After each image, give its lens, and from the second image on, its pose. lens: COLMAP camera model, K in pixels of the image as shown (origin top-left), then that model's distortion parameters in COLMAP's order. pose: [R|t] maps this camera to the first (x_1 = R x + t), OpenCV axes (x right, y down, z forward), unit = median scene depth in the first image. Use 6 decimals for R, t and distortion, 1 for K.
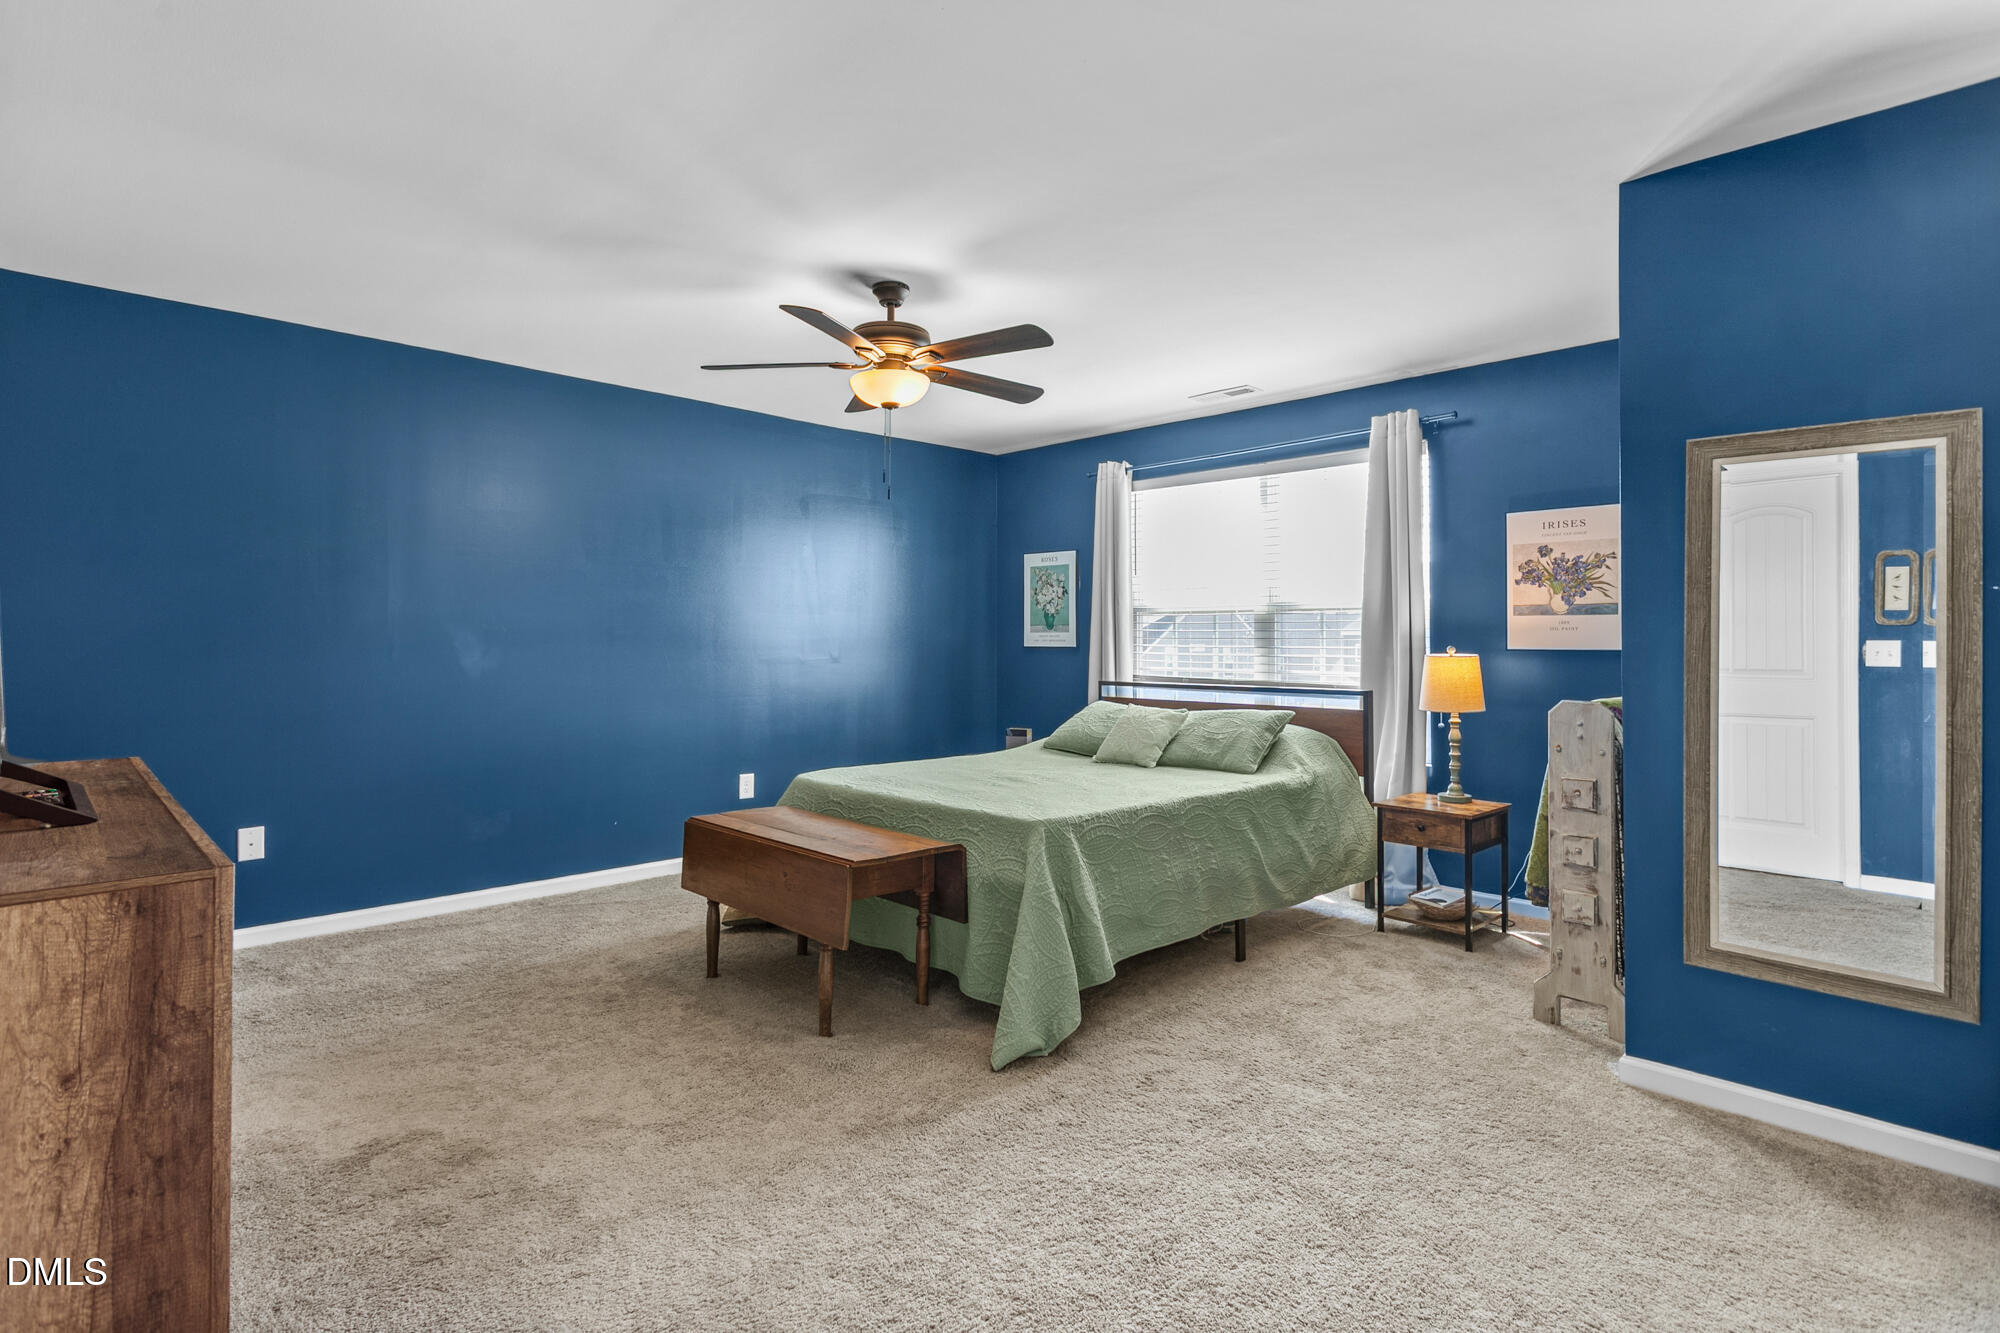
lens RADIAL K [[961.7, 0, 999.7], [0, 961.7, 635.5], [0, 0, 1]] dist [0.006034, -0.004011]
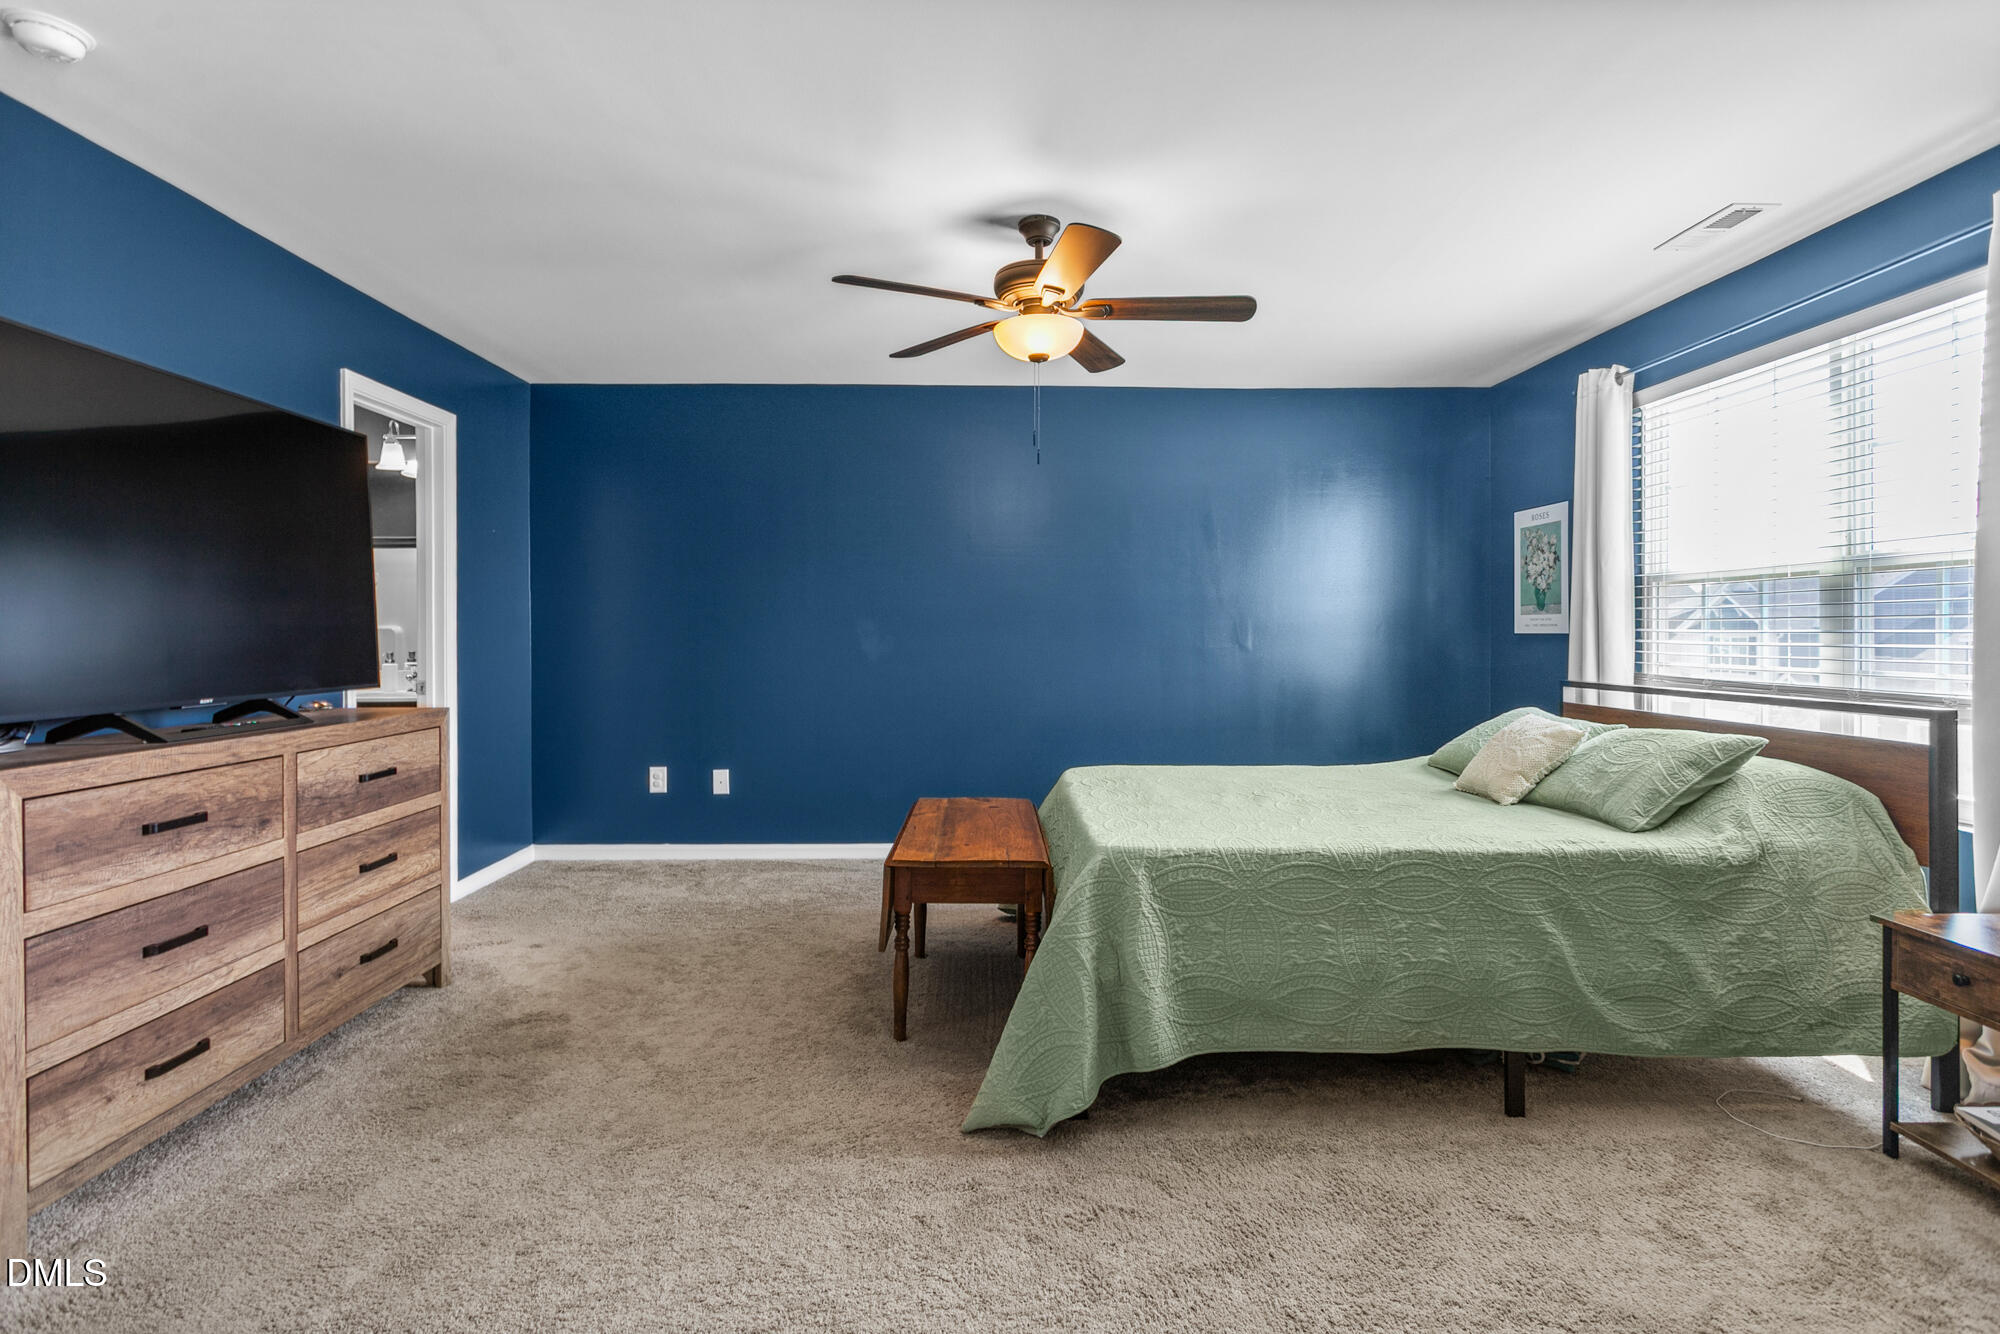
lens RADIAL K [[961.7, 0, 1034.6], [0, 961.7, 648.5], [0, 0, 1]] dist [0.006034, -0.004011]
pose [[0.741388, 0.005831, -0.671052, 0.390896], [0.007472, 0.999829, 0.016943, 0.011234], [0.671035, -0.017576, 0.741217, 0.277138]]
